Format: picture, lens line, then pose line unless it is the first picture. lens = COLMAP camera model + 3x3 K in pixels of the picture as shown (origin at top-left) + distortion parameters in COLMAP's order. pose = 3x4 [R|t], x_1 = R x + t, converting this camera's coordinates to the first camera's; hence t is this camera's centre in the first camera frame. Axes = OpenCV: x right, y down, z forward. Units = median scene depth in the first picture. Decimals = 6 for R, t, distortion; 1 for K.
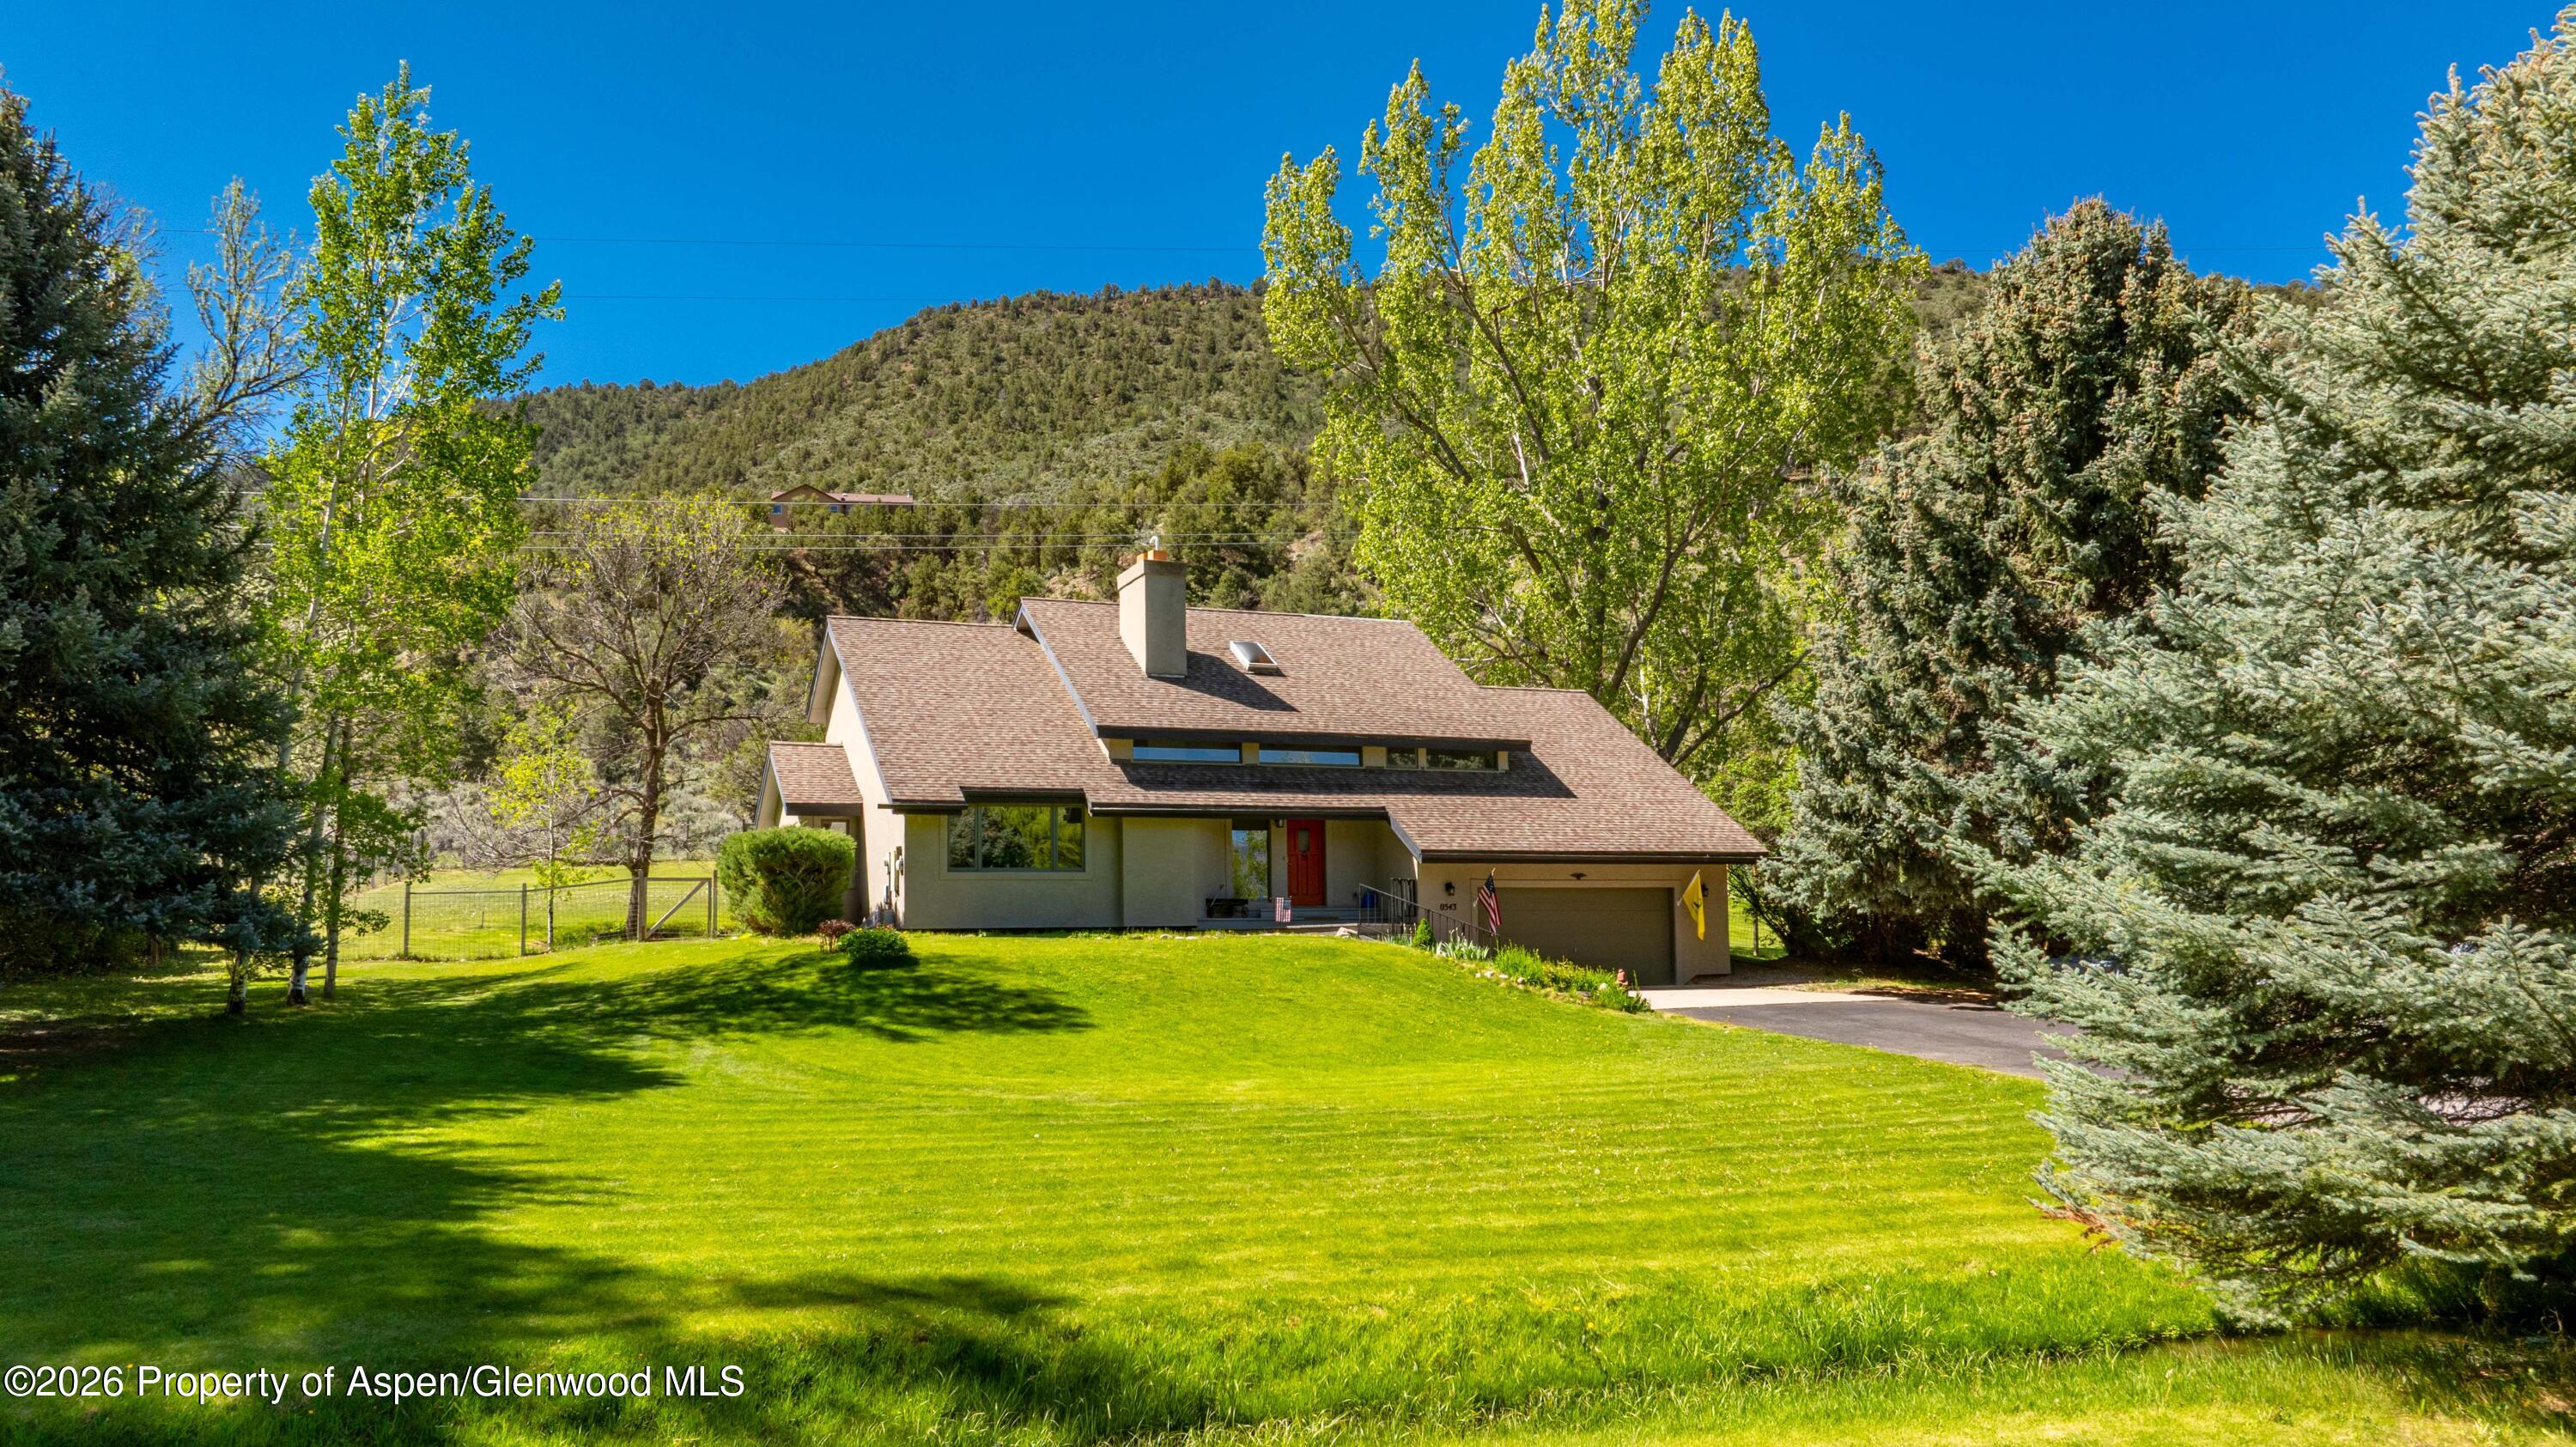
lens RADIAL K [[1911.7, 0, 1213.2], [0, 1911.7, 724.9], [0, 0, 1]] dist [-0.000266, -0.000411]
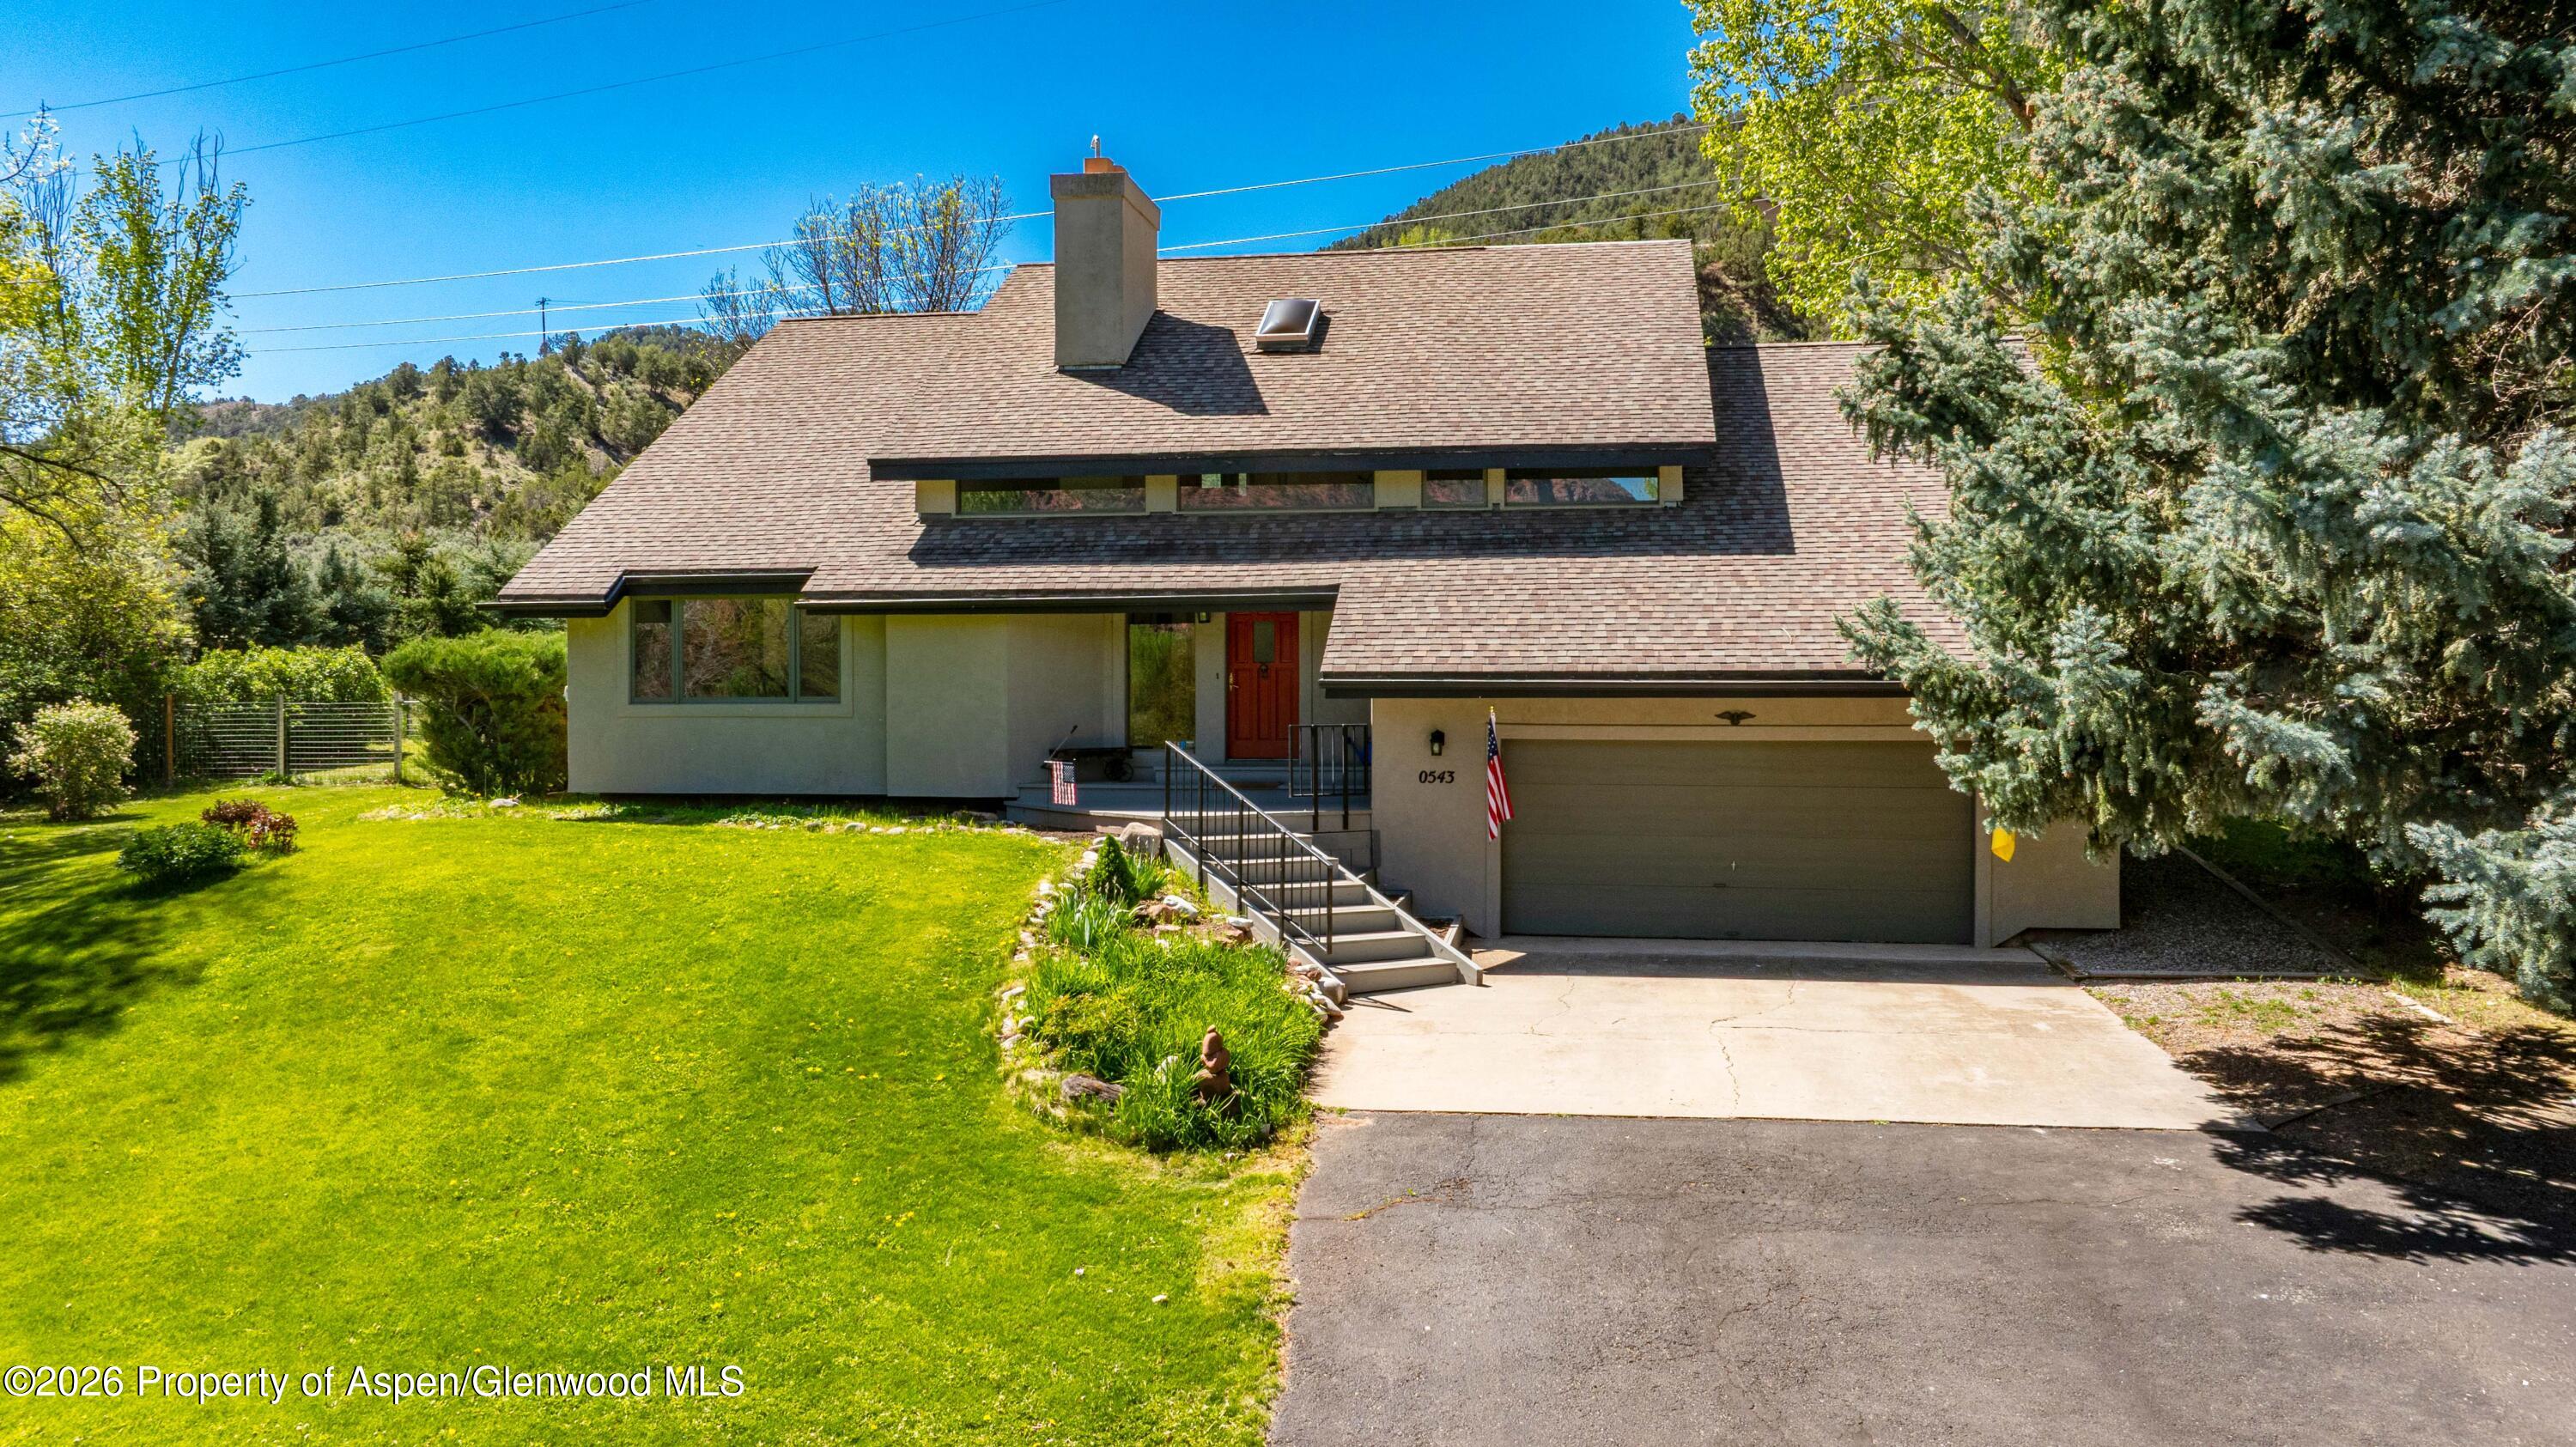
lens RADIAL K [[1804.7, 0, 1288.0], [0, 1804.7, 723.5], [0, 0, 1]] dist [0.000081, -0.000877]
pose [[0.861411, 0.022820, -0.507395, 0.321589], [0.052948, 0.989512, 0.134394, 0.012323], [0.505141, -0.142634, 0.851169, 0.542975]]
